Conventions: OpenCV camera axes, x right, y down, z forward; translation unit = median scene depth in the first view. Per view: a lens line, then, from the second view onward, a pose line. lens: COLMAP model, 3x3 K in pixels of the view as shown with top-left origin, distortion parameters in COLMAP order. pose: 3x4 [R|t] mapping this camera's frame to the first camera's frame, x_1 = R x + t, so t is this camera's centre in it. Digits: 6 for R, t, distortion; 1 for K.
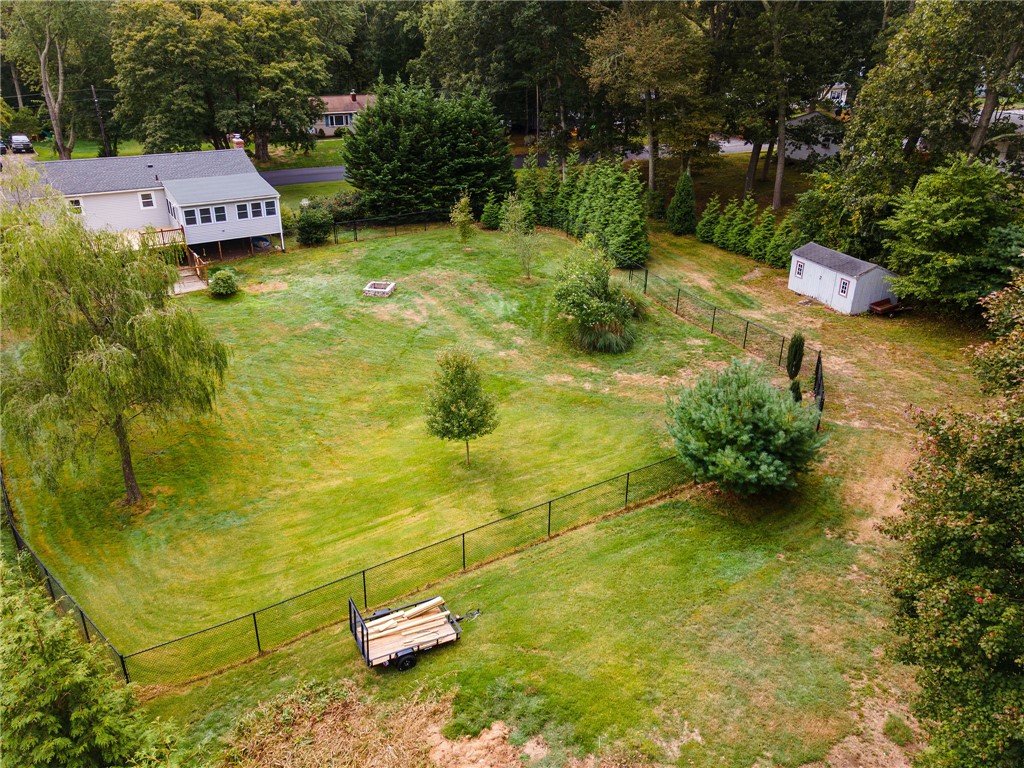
lens RADIAL K [[716.1, 0, 478.6], [0, 716.1, 377.9], [0, 0, 1]] dist [-0.009652, 0.062920]
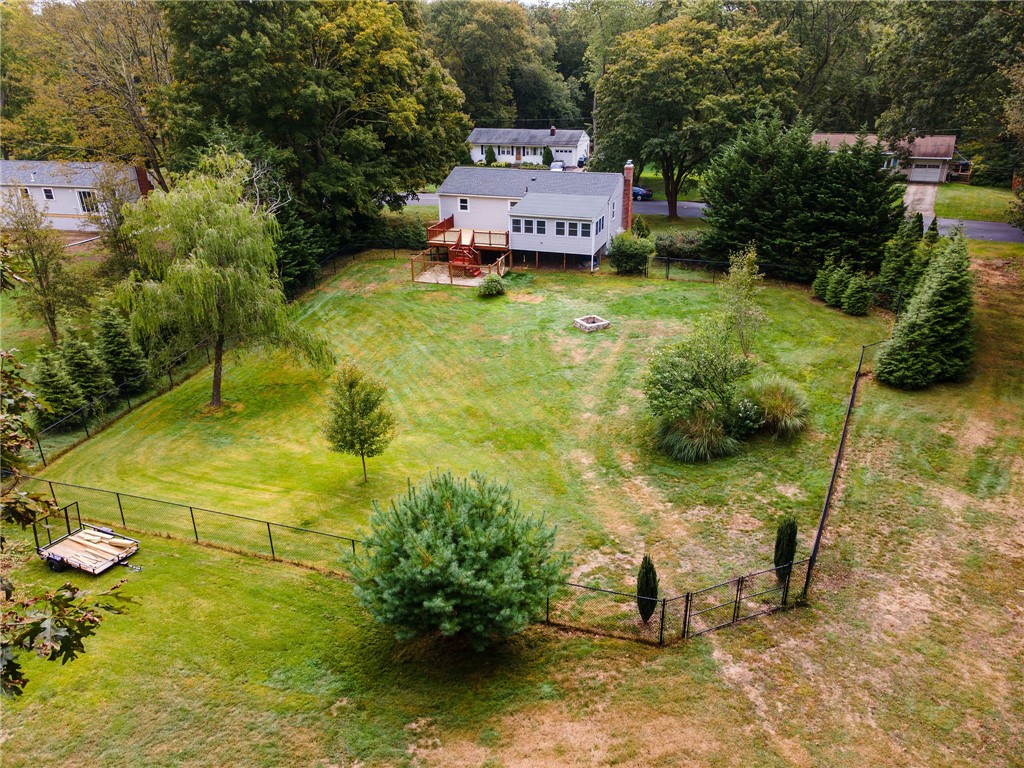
lens RADIAL K [[723.3, 0, 550.3], [0, 723.3, 387.4], [0, 0, 1]] dist [0.046182, 0.000632]
pose [[0.670230, 0.302960, -0.677500, 0.456553], [-0.327274, 0.939982, 0.096573, -0.104996], [0.666095, 0.157002, 0.729155, 0.225286]]
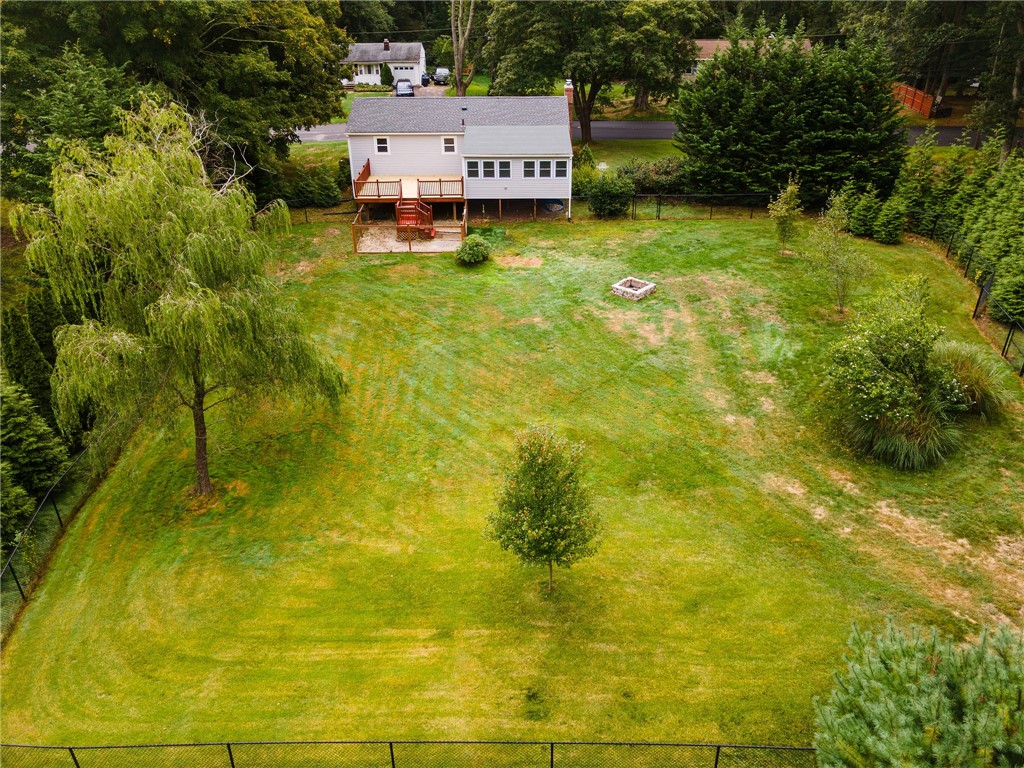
lens RADIAL K [[722.3, 0, 543.9], [0, 722.3, 357.9], [0, 0, 1]] dist [0.031957, 0.000029]
pose [[0.866099, 0.235736, -0.440796, 0.131421], [-0.218113, 0.971664, 0.091083, -0.088436], [0.449777, 0.017256, 0.892974, 0.206005]]
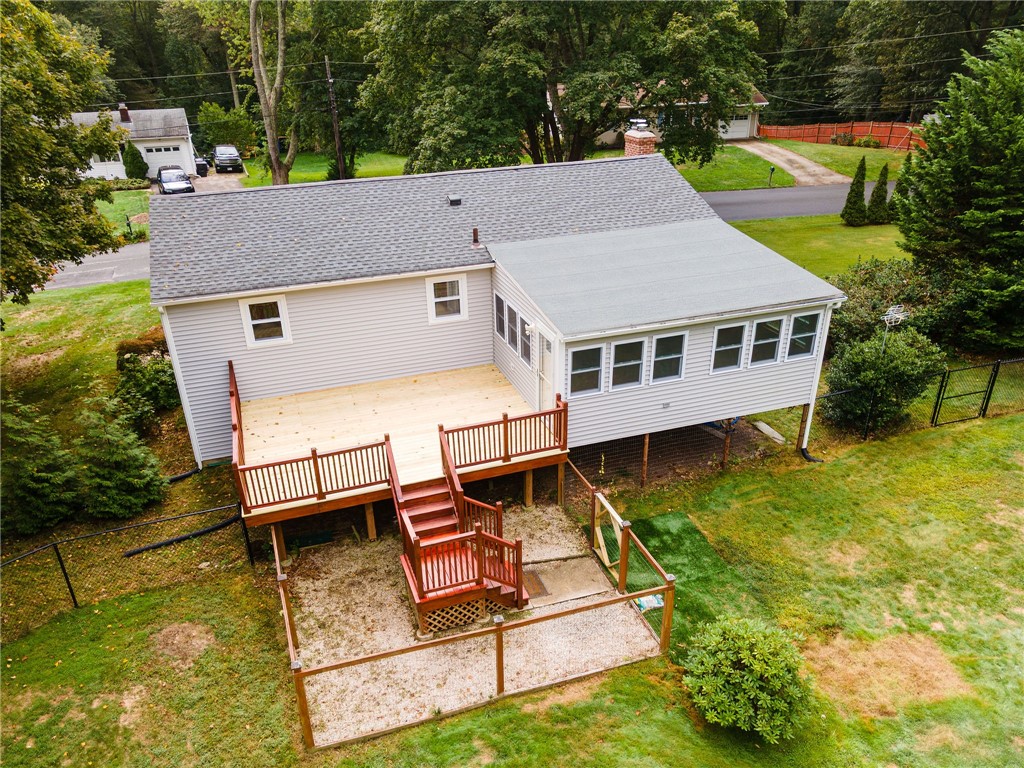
lens RADIAL K [[746.4, 0, 522.3], [0, 746.4, 447.4], [0, 0, 1]] dist [0.045342, -0.001863]
pose [[0.974580, 0.078915, -0.209683, -0.335297], [-0.069735, 0.996270, 0.050830, -0.192189], [0.212912, -0.034916, 0.976447, 0.628182]]
